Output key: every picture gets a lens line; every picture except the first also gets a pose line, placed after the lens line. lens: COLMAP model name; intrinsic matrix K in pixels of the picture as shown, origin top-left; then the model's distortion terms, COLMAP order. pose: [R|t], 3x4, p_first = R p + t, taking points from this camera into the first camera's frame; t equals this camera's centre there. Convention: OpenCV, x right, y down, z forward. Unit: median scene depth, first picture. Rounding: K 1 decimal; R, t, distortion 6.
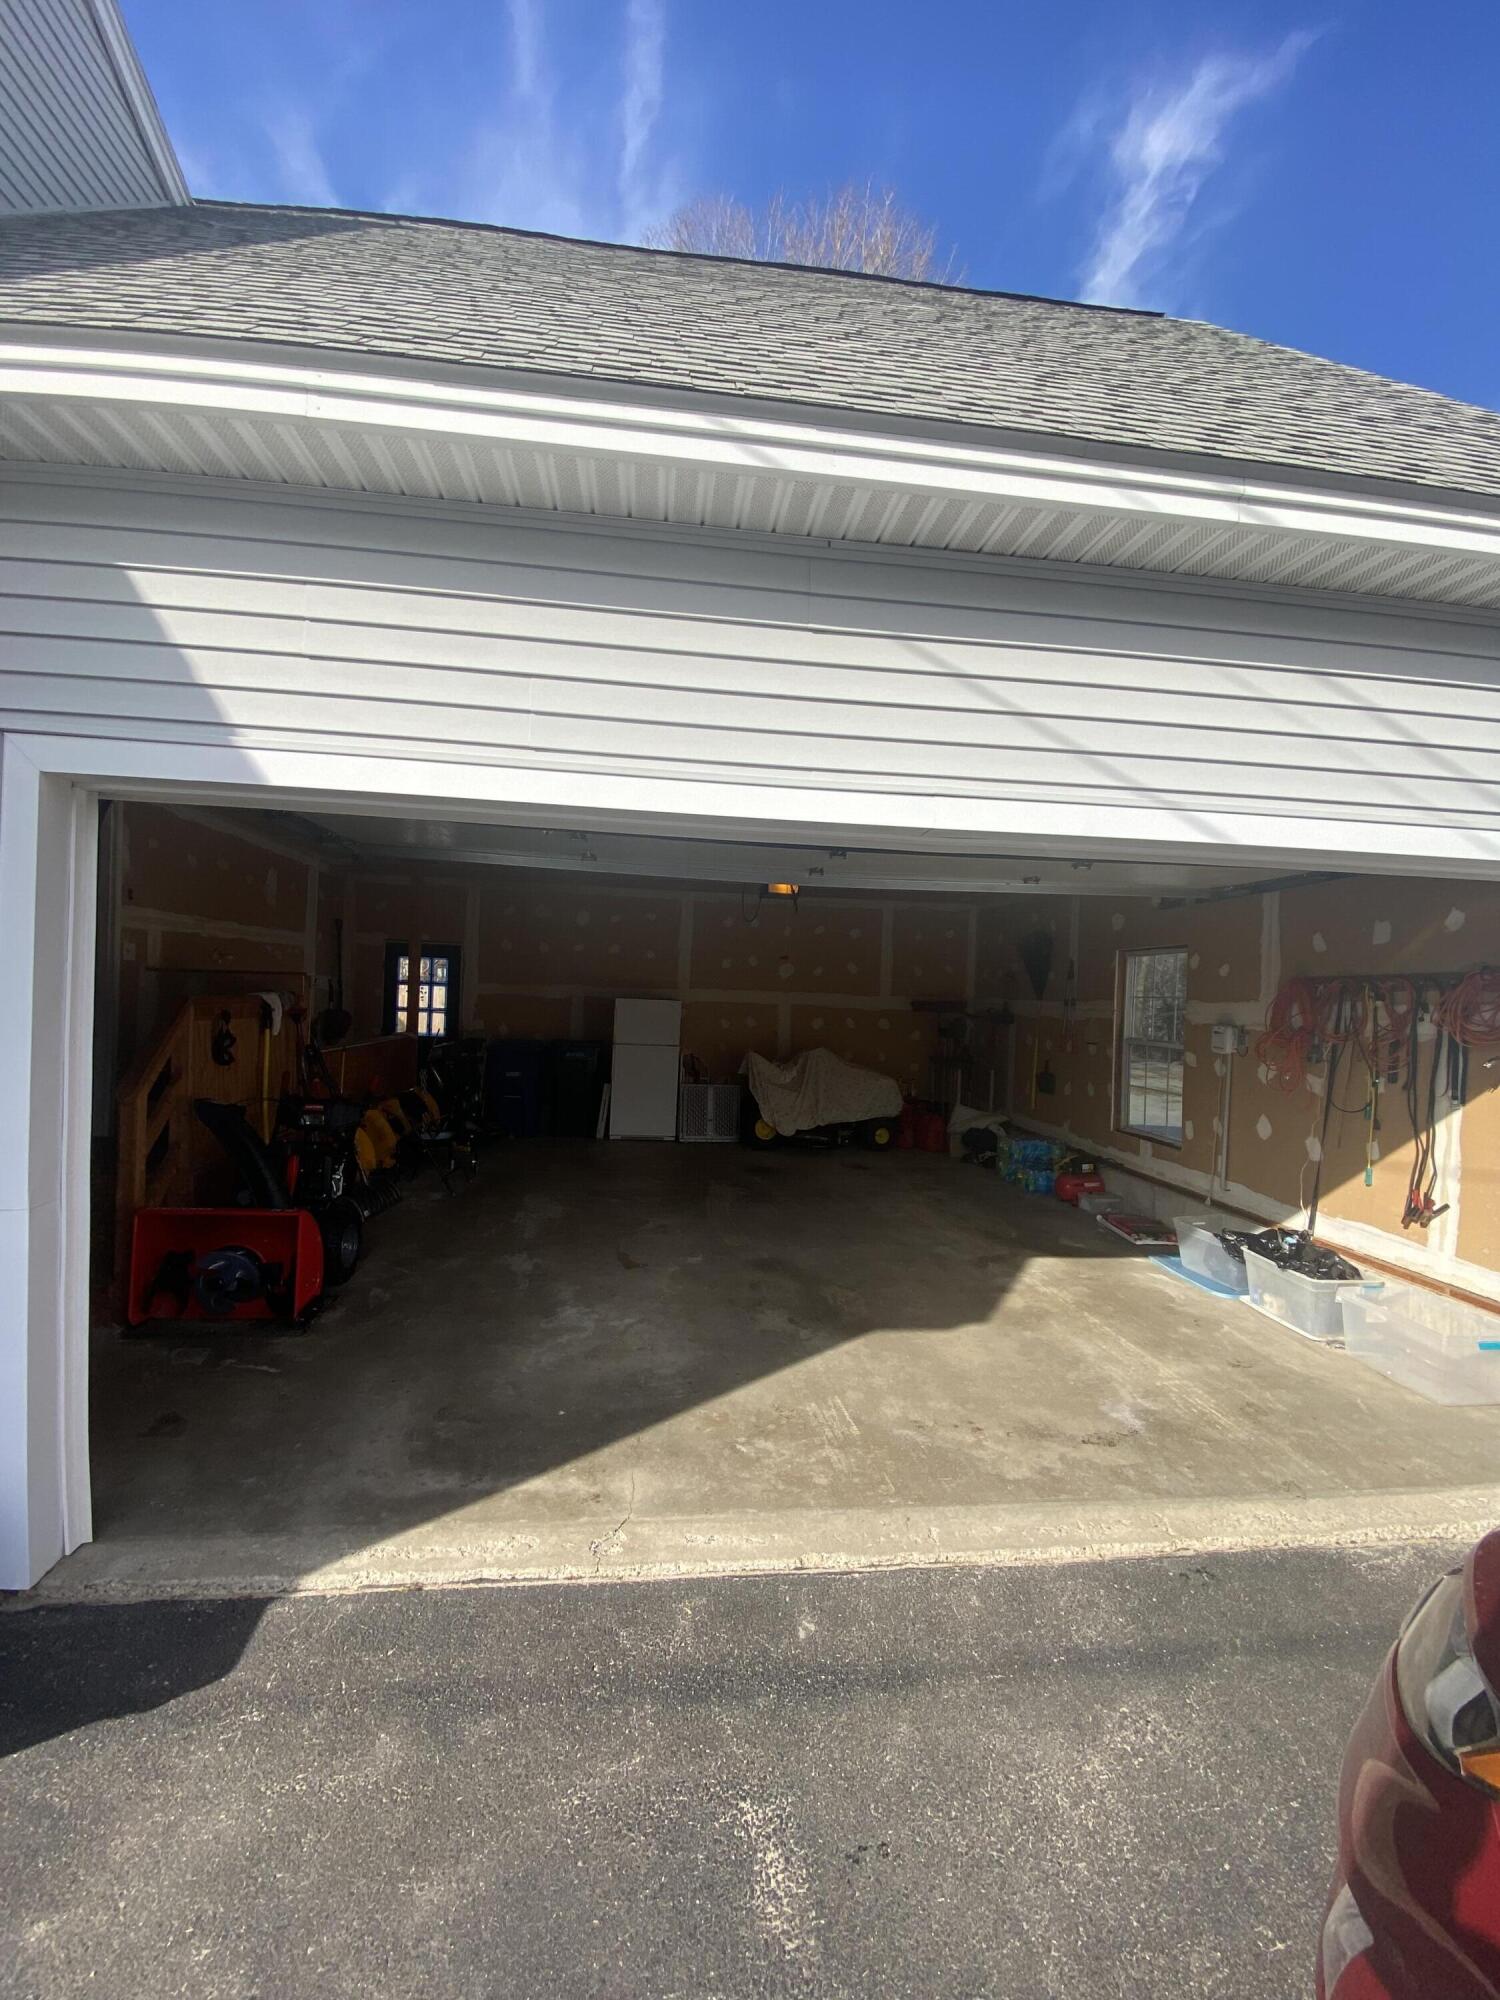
lens RADIAL K [[821.6, 0, 755.8], [0, 821.6, 999.9], [0, 0, 1]] dist [0.001174, -0.002894]
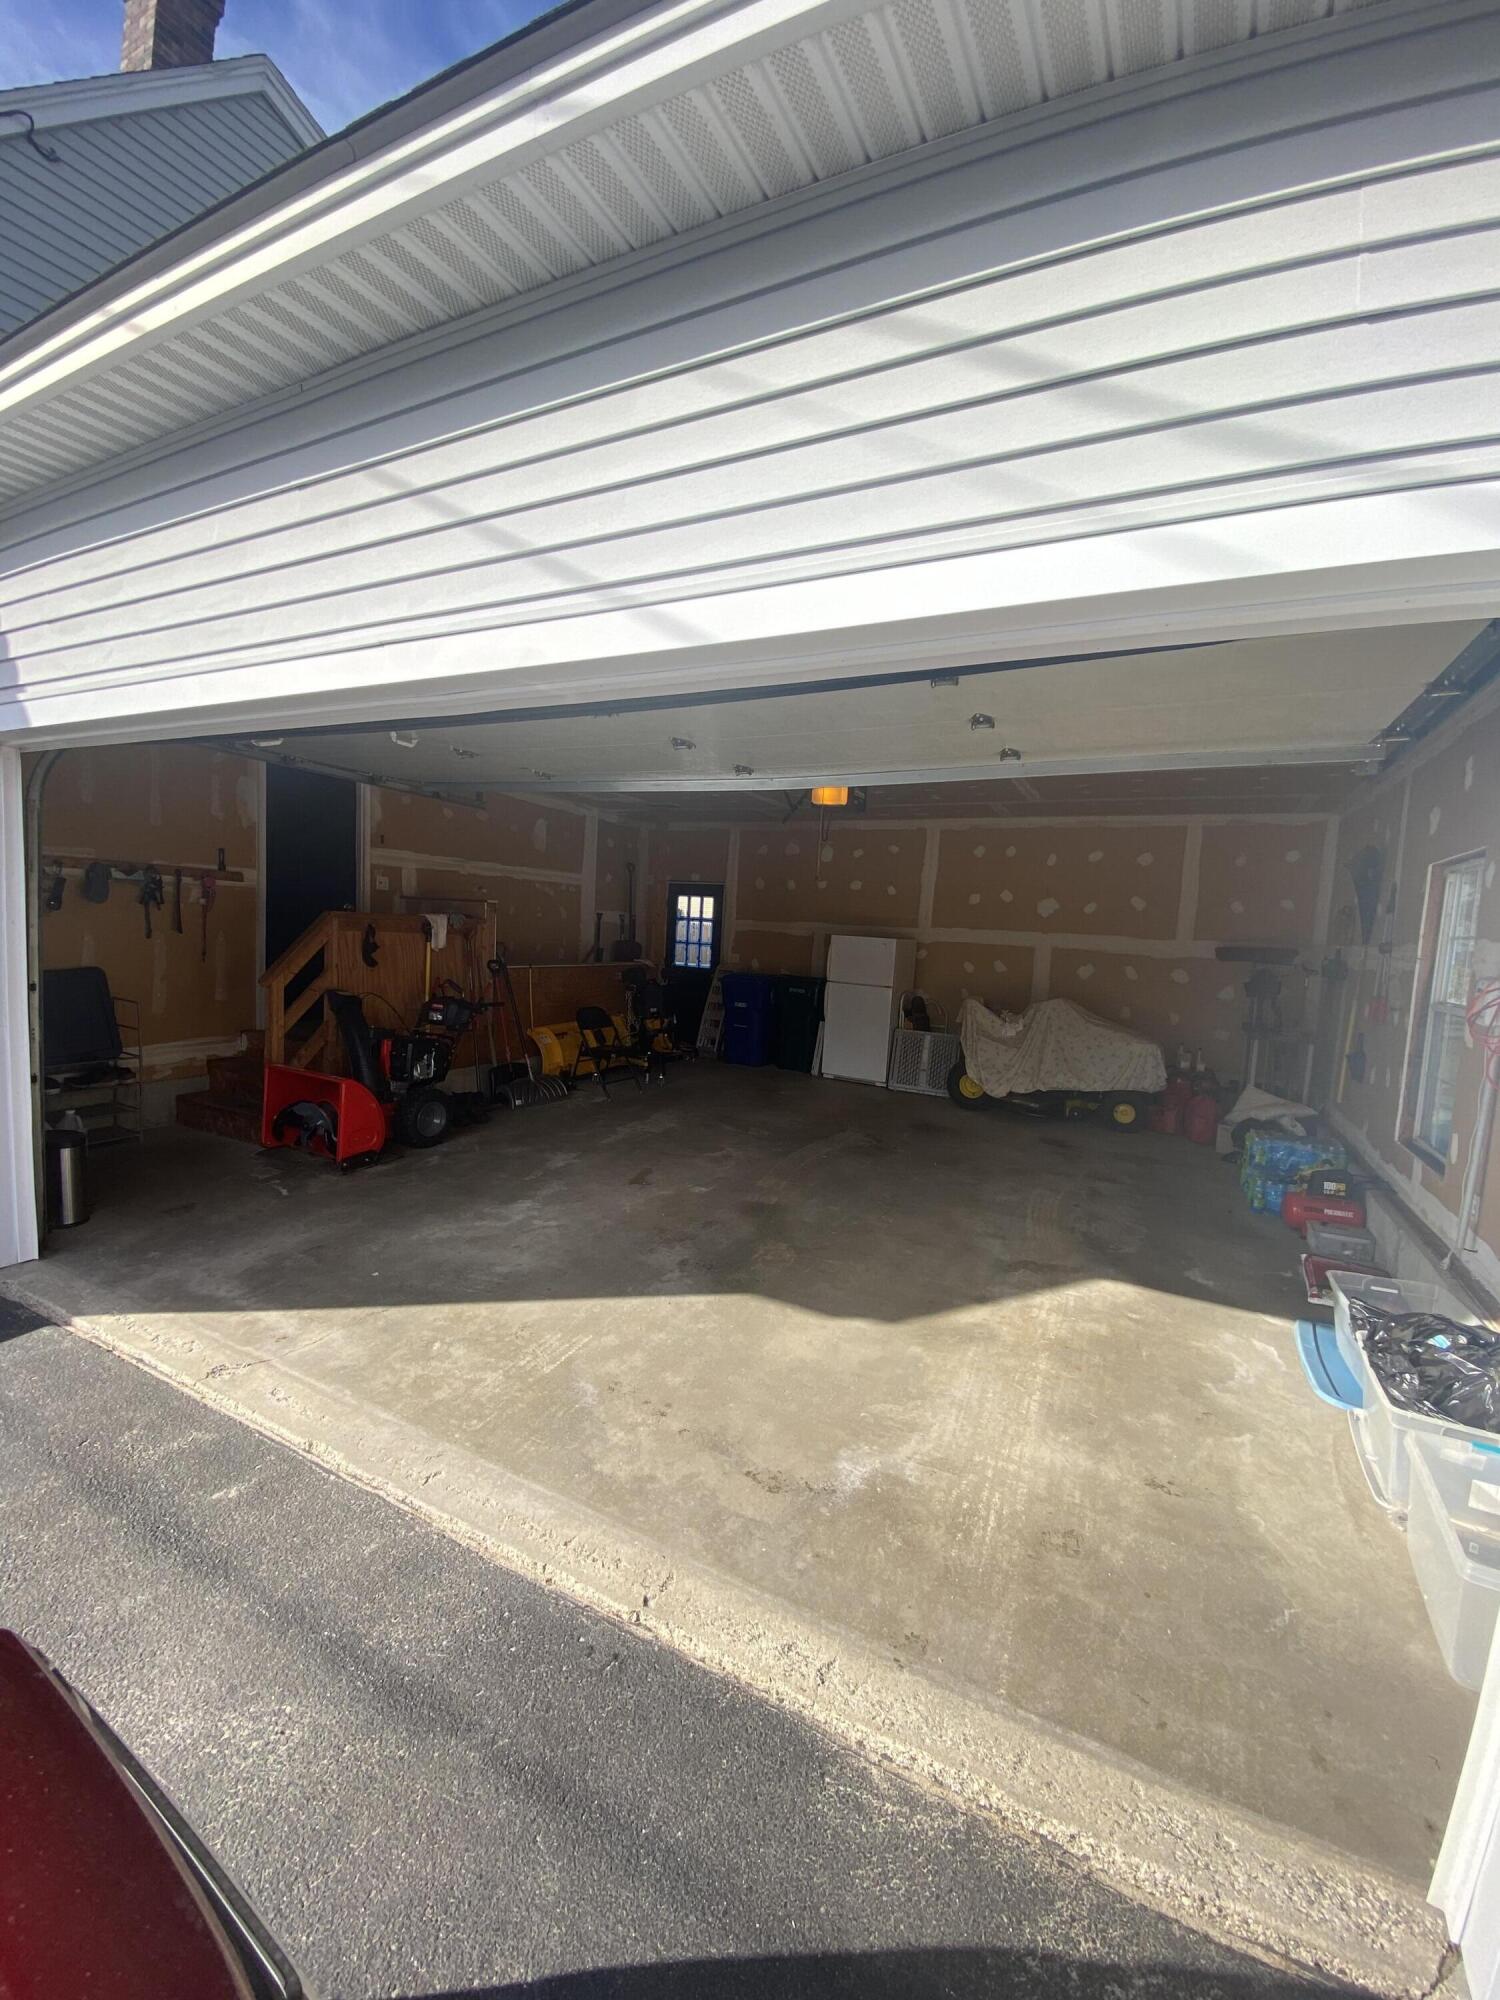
lens RADIAL K [[821.6, 0, 758.3], [0, 821.6, 997.8], [0, 0, 1]] dist [0.001174, -0.002894]
pose [[0.831025, 0.058884, -0.553109, 0.644392], [-0.030054, 0.997682, 0.061059, 0.034552], [0.555422, -0.034118, 0.830868, 0.300525]]
